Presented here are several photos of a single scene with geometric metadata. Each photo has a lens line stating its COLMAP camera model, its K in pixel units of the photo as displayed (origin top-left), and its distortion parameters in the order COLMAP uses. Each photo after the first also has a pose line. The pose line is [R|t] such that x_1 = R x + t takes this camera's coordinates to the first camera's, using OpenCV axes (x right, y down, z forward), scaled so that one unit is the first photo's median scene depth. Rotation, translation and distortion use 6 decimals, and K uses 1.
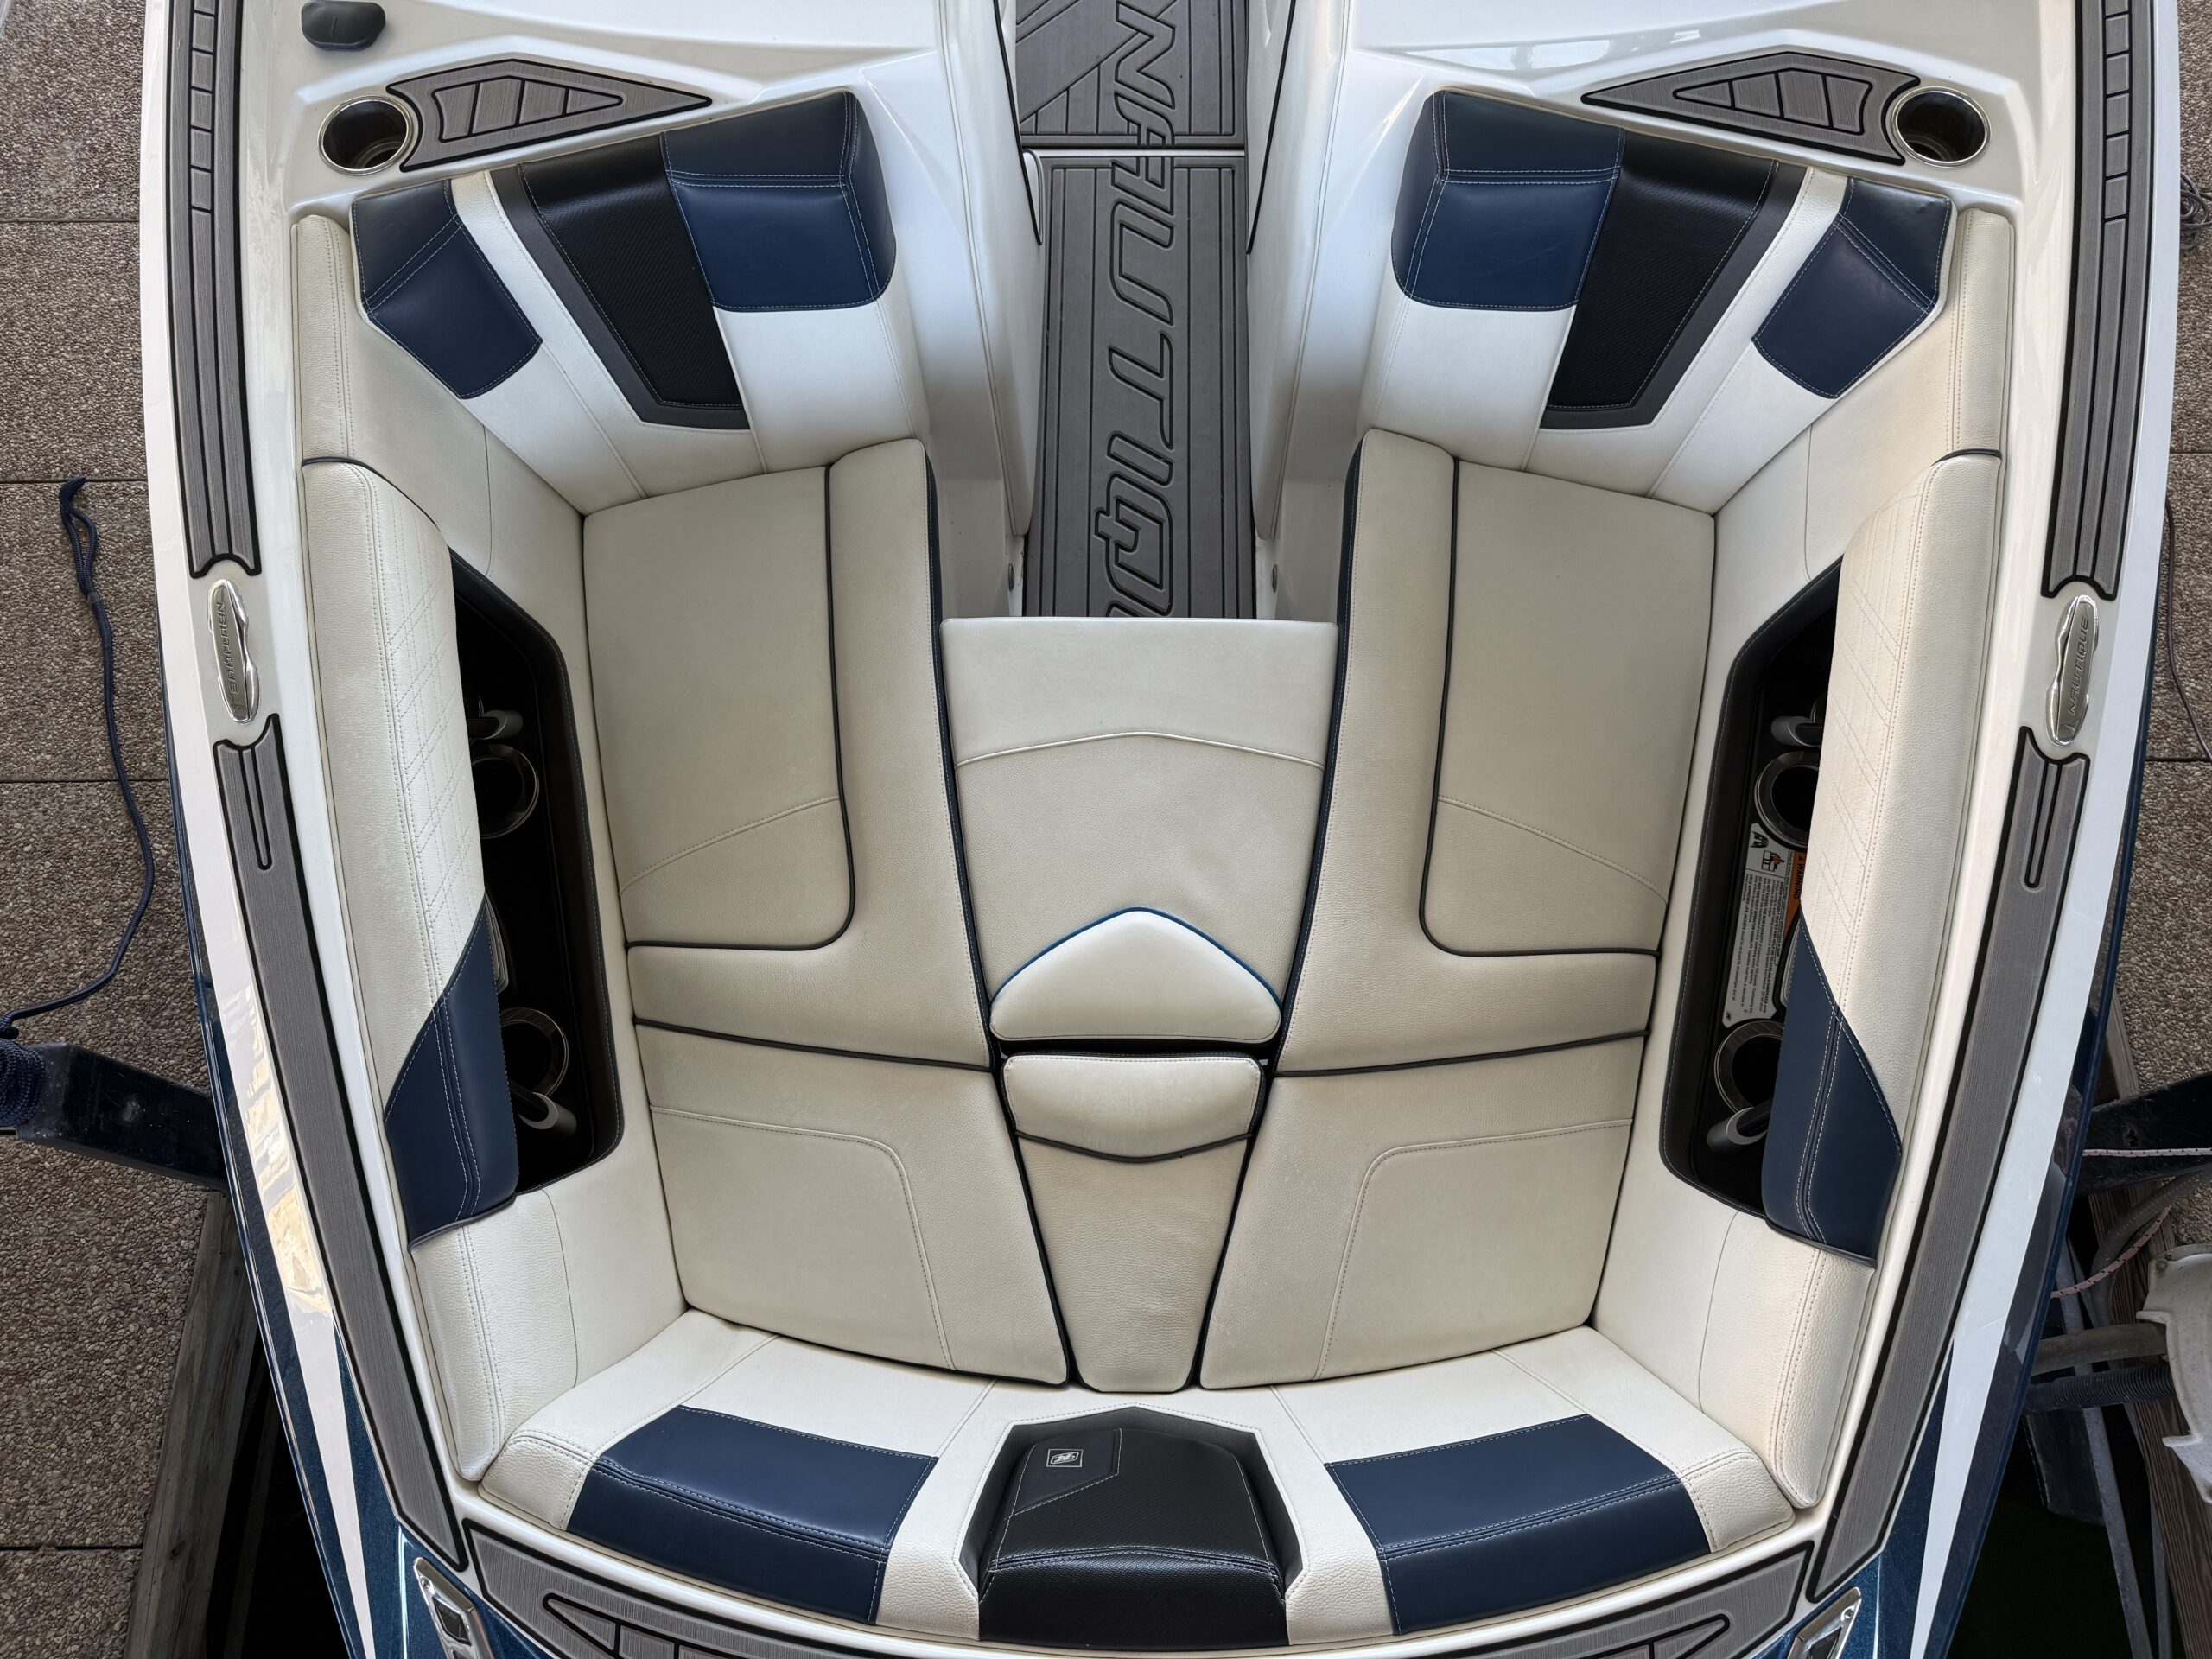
lens RADIAL K [[1552.9, 0, 1102.4], [0, 1552.9, 836.2], [0, 0, 1]] dist [0.009851, -0.009564]
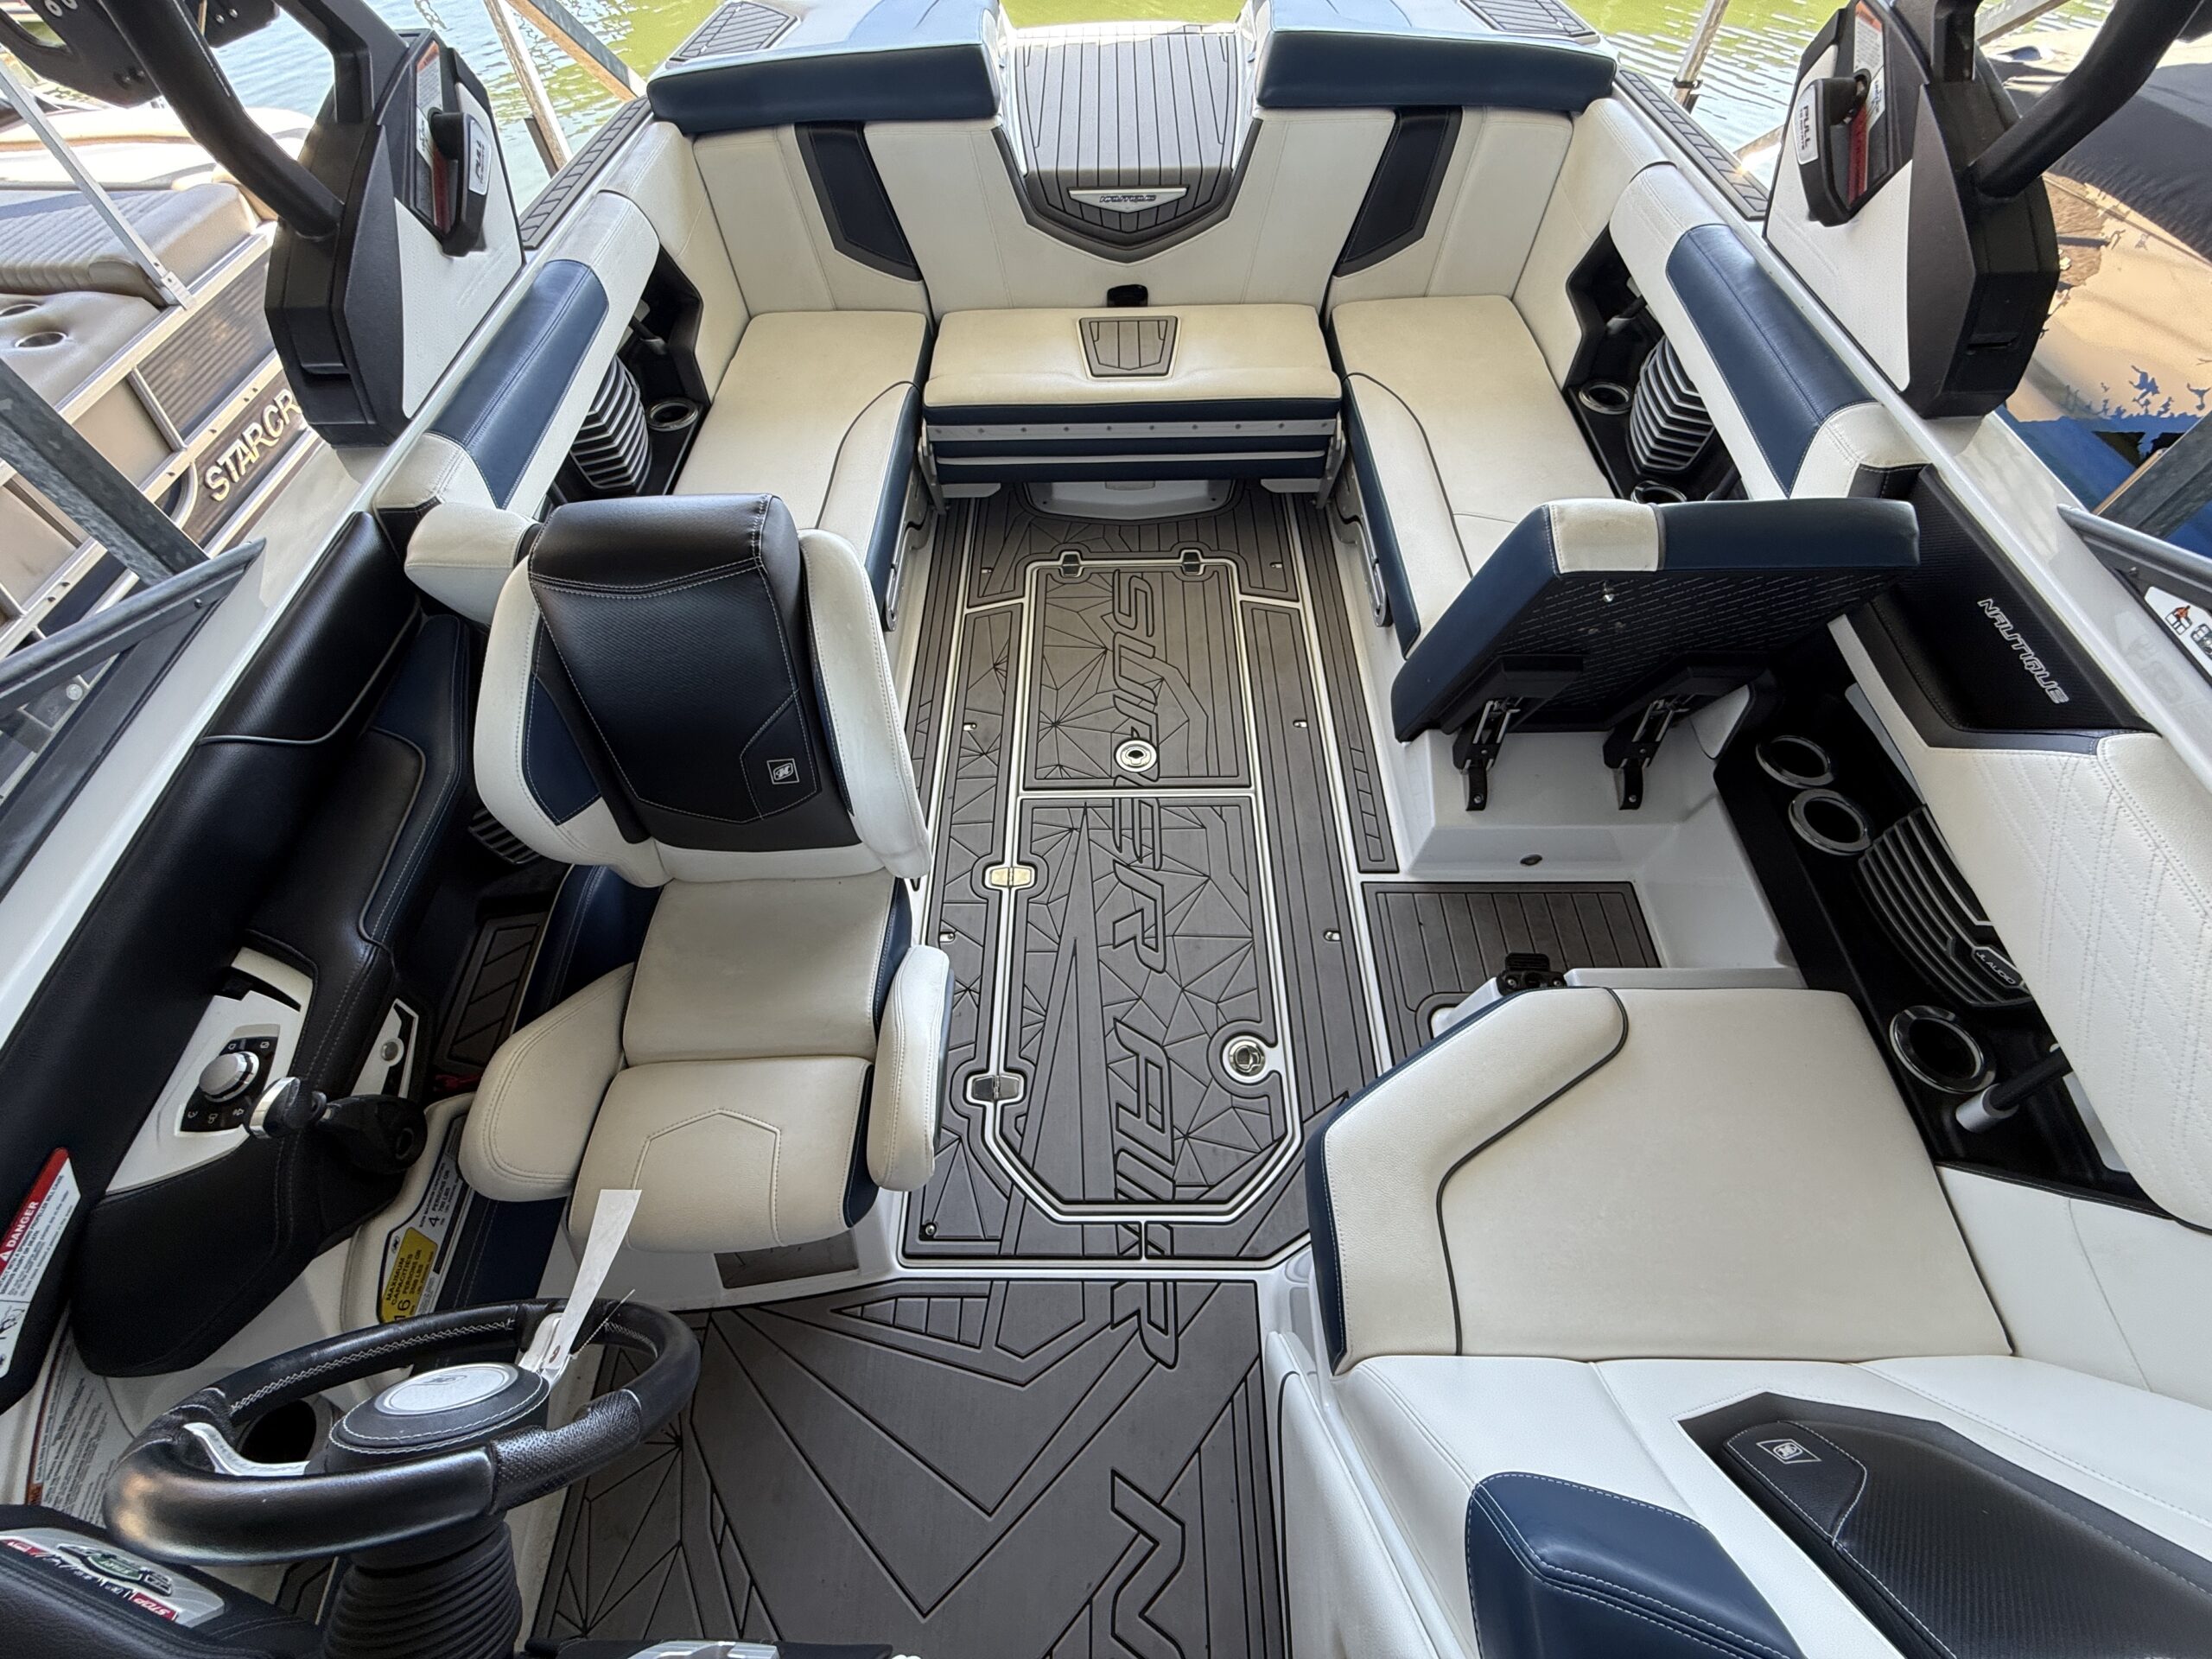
lens RADIAL K [[883.7, 0, 1101.0], [0, 883.7, 828.9], [0, 0, 1]] dist [0.000530, 0.000187]
pose [[0.999941, -0.009912, 0.004404, 0.006933], [0.010676, 0.971090, -0.238476, -1.095471], [-0.001913, 0.238509, 0.971138, 0.674719]]
